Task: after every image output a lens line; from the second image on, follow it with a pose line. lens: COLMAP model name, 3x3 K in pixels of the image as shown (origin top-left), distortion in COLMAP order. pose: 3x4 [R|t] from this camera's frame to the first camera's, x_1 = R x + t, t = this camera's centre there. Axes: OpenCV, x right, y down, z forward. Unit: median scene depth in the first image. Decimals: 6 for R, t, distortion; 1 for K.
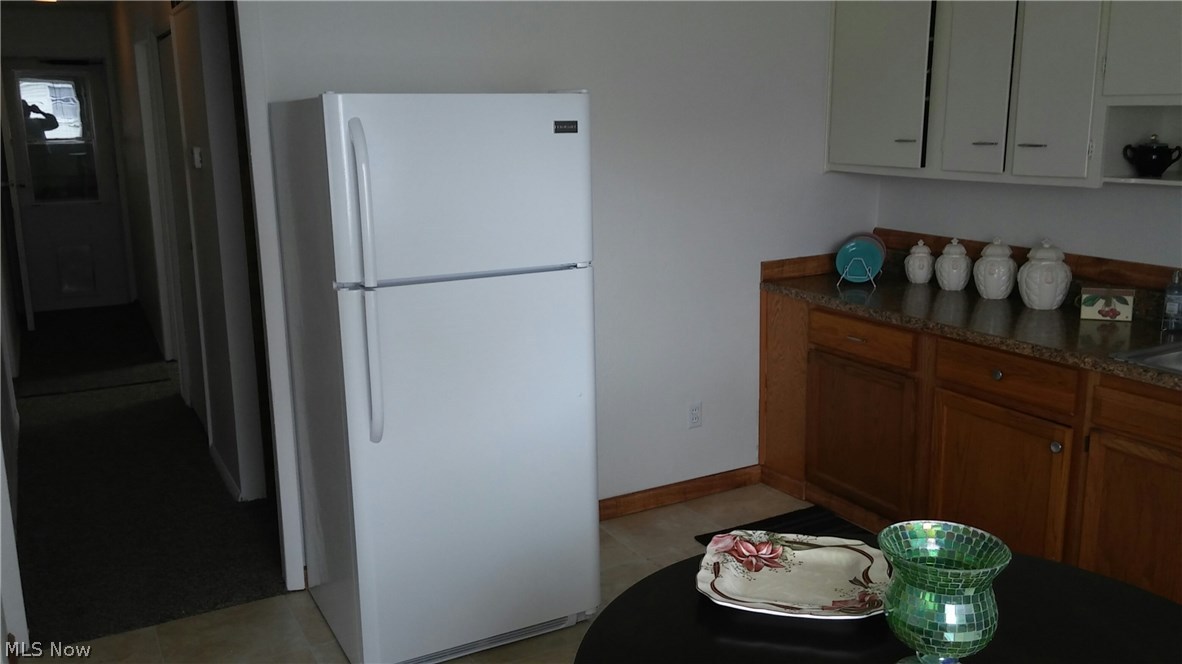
lens RADIAL K [[994.9, 0, 614.3], [0, 994.9, 341.6], [0, 0, 1]] dist [0.044527, -0.035616]
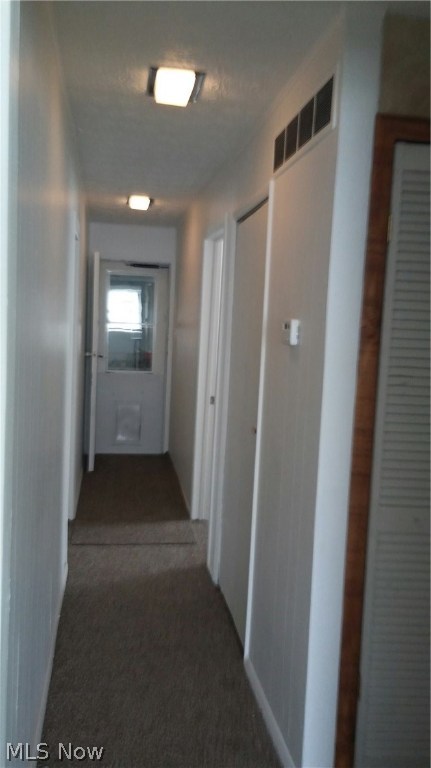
lens RADIAL K [[646.5, 0, 213.1], [0, 646.5, 387.4], [0, 0, 1]] dist [0.044527, -0.035616]
pose [[0.936034, 0.076659, -0.343458, -0.201212], [-0.121617, 0.986317, -0.111304, -0.049996], [0.330226, 0.145955, 0.932549, 0.339244]]
